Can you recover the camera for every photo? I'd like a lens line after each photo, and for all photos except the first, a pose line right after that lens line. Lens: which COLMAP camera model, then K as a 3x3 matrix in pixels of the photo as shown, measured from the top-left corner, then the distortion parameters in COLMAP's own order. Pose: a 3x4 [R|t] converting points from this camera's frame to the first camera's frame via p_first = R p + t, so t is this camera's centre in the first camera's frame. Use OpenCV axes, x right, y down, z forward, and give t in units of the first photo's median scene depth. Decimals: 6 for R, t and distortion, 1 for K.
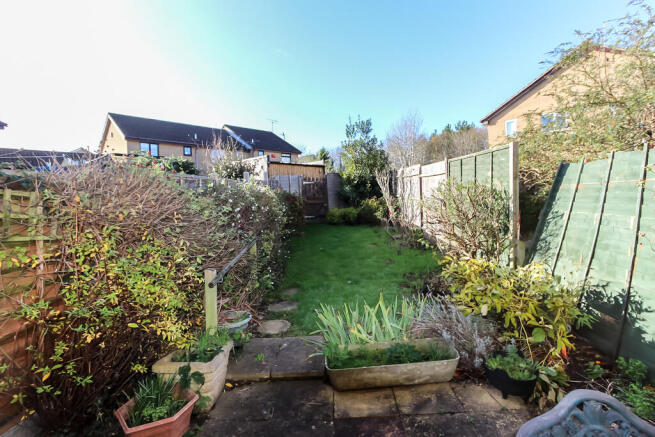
lens RADIAL K [[379.5, 0, 328.7], [0, 379.5, 216.0], [0, 0, 1]] dist [0.001995, 0.001329]
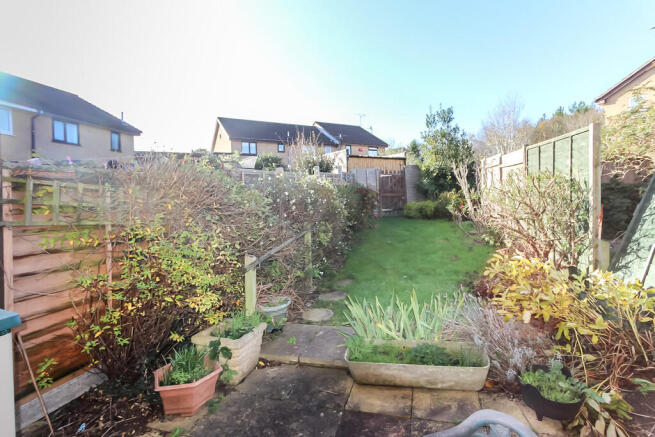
lens RADIAL K [[379.5, 0, 344.7], [0, 379.5, 211.5], [0, 0, 1]] dist [0.001995, 0.001329]
pose [[0.956053, 0.013612, -0.292878, 0.252764], [-0.012430, 0.999905, 0.005899, 0.003318], [0.292931, -0.001999, 0.956132, 0.035121]]
